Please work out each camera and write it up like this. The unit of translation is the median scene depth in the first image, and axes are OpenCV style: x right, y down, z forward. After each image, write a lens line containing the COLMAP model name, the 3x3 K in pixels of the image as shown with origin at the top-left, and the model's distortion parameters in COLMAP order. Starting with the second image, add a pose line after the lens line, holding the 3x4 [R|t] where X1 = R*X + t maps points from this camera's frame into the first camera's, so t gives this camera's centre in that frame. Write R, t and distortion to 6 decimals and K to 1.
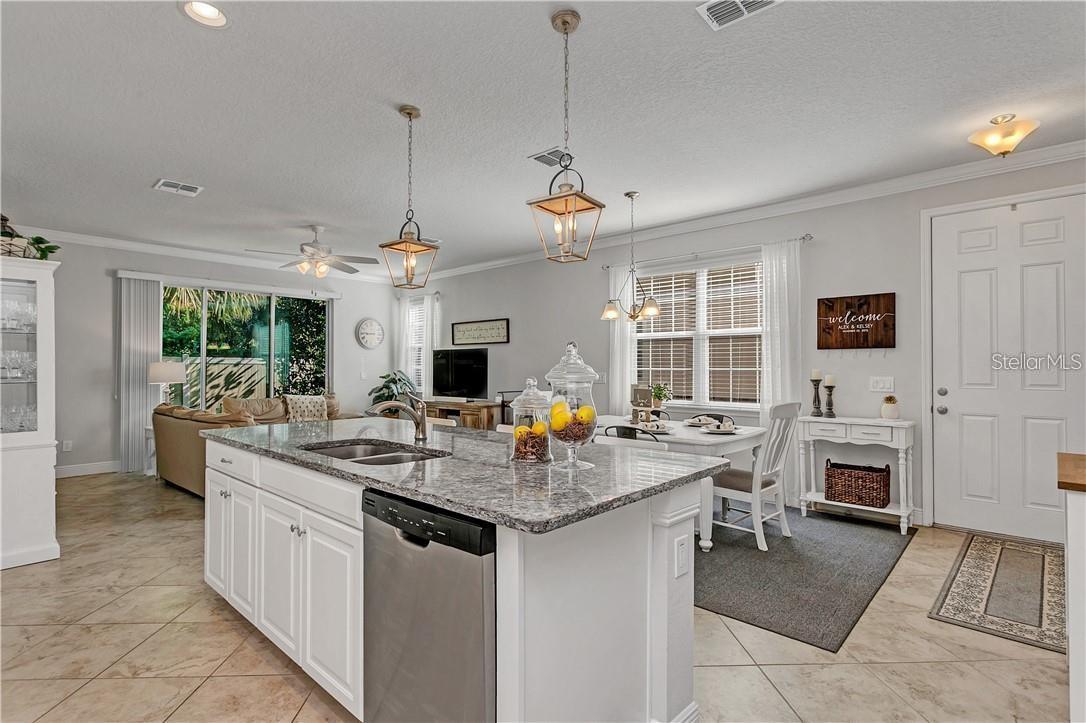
lens RADIAL K [[529.4, 0, 540.2], [0, 529.4, 362.1], [0, 0, 1]] dist [-0.000343, -0.000312]
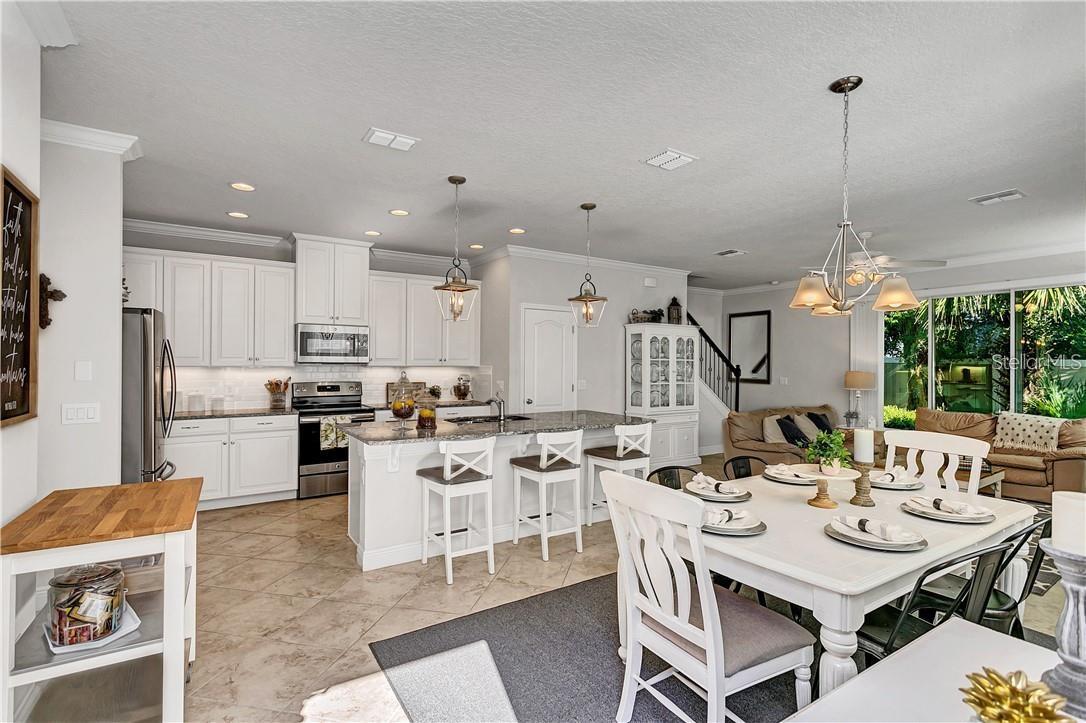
lens RADIAL K [[512.9, 0, 539.7], [0, 512.9, 363.4], [0, 0, 1]] dist [-0.002904, 0.000372]
pose [[-0.261382, 0.000064, -0.965235, 0.560093], [0.005009, 0.999987, -0.001290, -0.018884], [0.965222, -0.005172, -0.261379, 0.604241]]
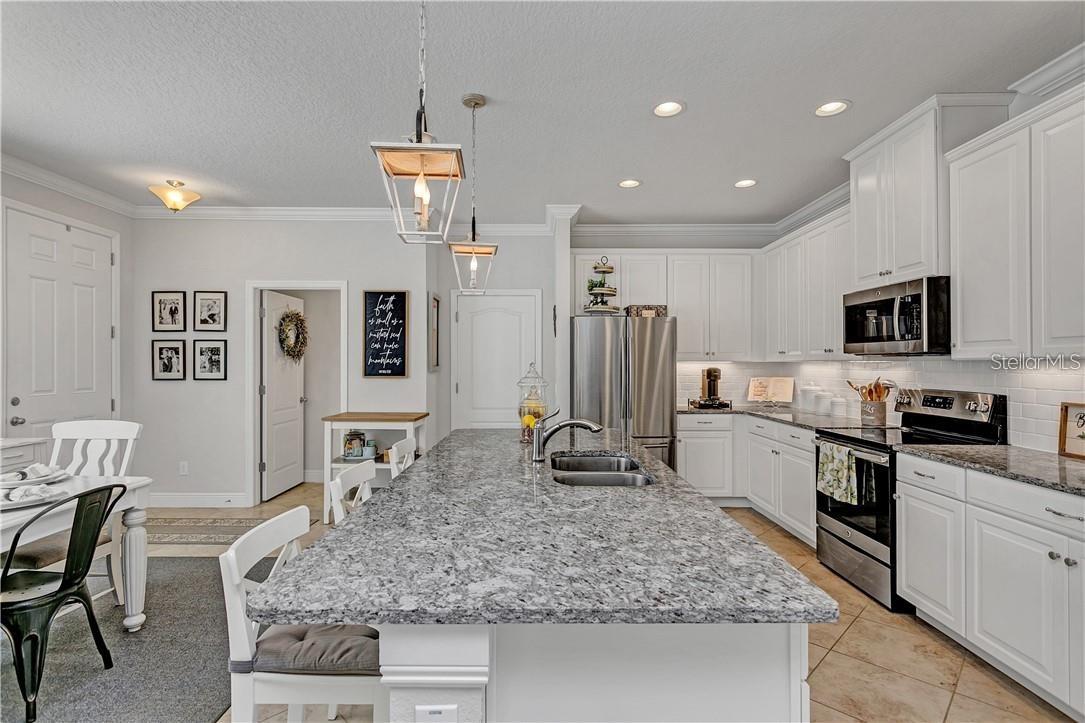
lens RADIAL K [[521.5, 0, 541.0], [0, 521.5, 359.5], [0, 0, 1]] dist [-0.001779, 0.000659]
pose [[-0.681795, 0.003140, 0.731536, -0.343175], [-0.008092, 0.999897, -0.011834, -0.008897], [-0.731498, -0.013988, -0.681700, 0.615615]]
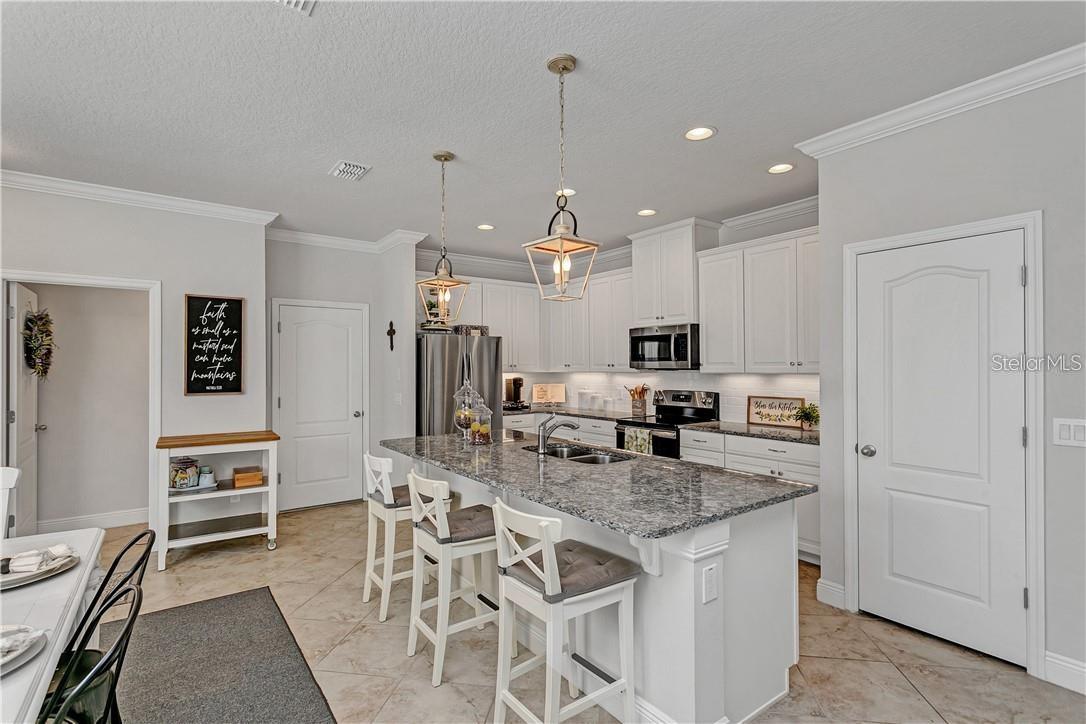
lens RADIAL K [[514.4, 0, 540.4], [0, 514.4, 365.2], [0, 0, 1]] dist [0.000181, 0.000474]
pose [[-0.981116, 0.003644, 0.193388, -0.173521], [0.001086, 0.999911, -0.013331, -0.018367], [-0.193419, -0.012869, -0.981032, 0.835698]]
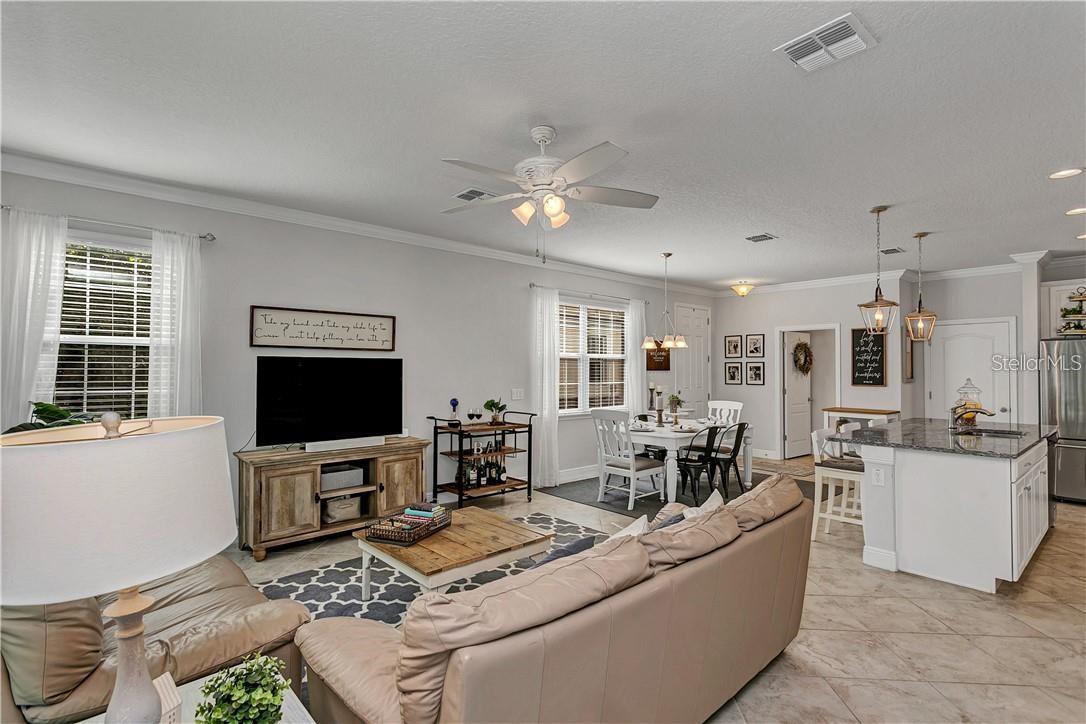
lens RADIAL K [[512.8, 0, 543.0], [0, 512.8, 362.0], [0, 0, 1]] dist [0.008708, -0.000667]
pose [[0.111335, 0.015680, 0.993659, -0.835007], [-0.012817, 0.999815, -0.014341, -0.016927], [-0.993700, -0.011139, 0.111516, 0.847224]]
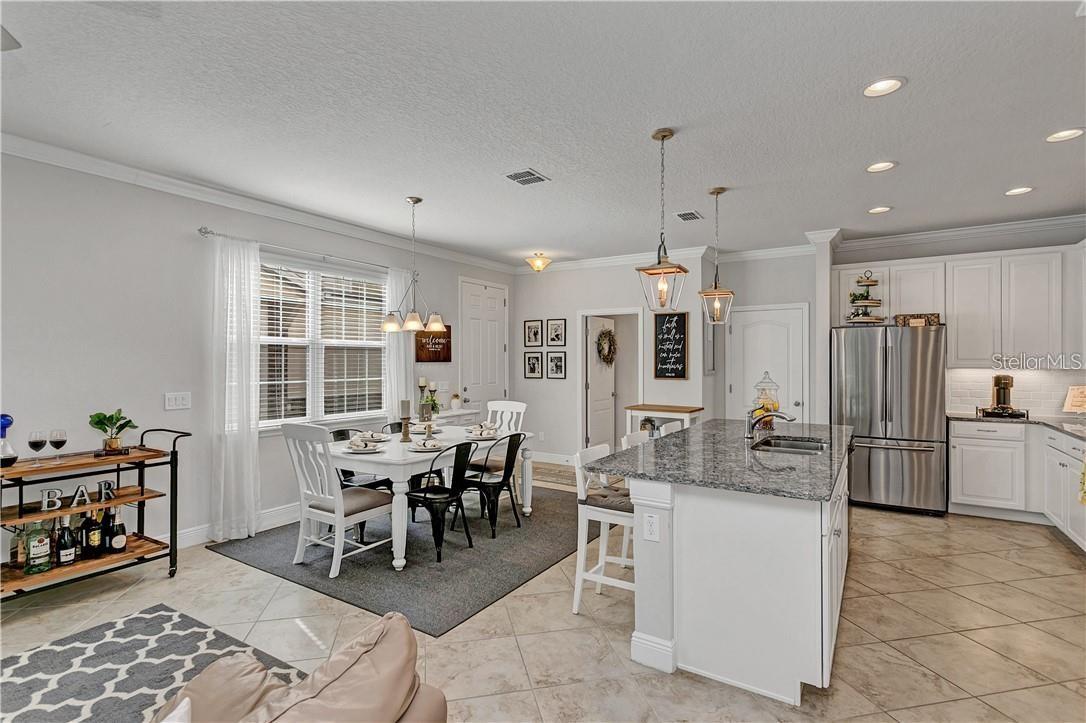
lens RADIAL K [[522.0, 0, 541.5], [0, 522.0, 359.5], [0, 0, 1]] dist [-0.001779, 0.000659]
pose [[-0.173461, 0.001998, 0.984839, -0.573976], [-0.009810, 0.999945, -0.003756, -0.021212], [-0.984792, -0.010312, -0.173432, 0.680087]]
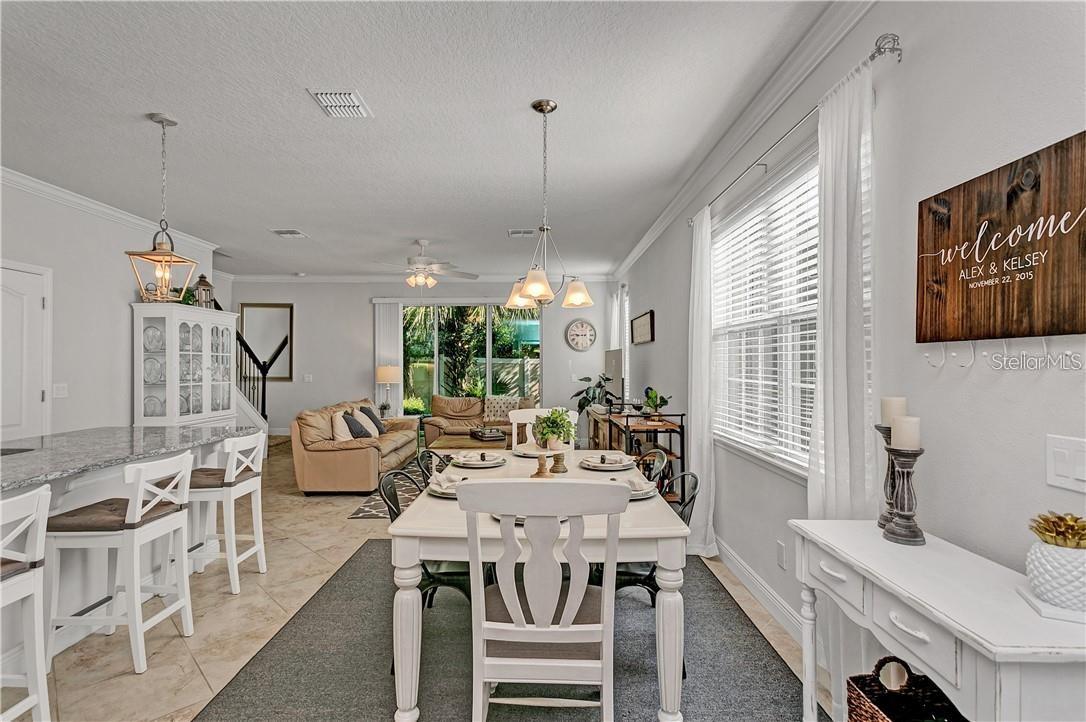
lens RADIAL K [[512.9, 0, 539.7], [0, 512.9, 362.9], [0, 0, 1]] dist [-0.002904, 0.000372]
pose [[0.675071, -0.001783, -0.737750, 0.449075], [0.007756, 0.999959, 0.004680, -0.010428], [0.737712, -0.008881, 0.675057, 0.425492]]
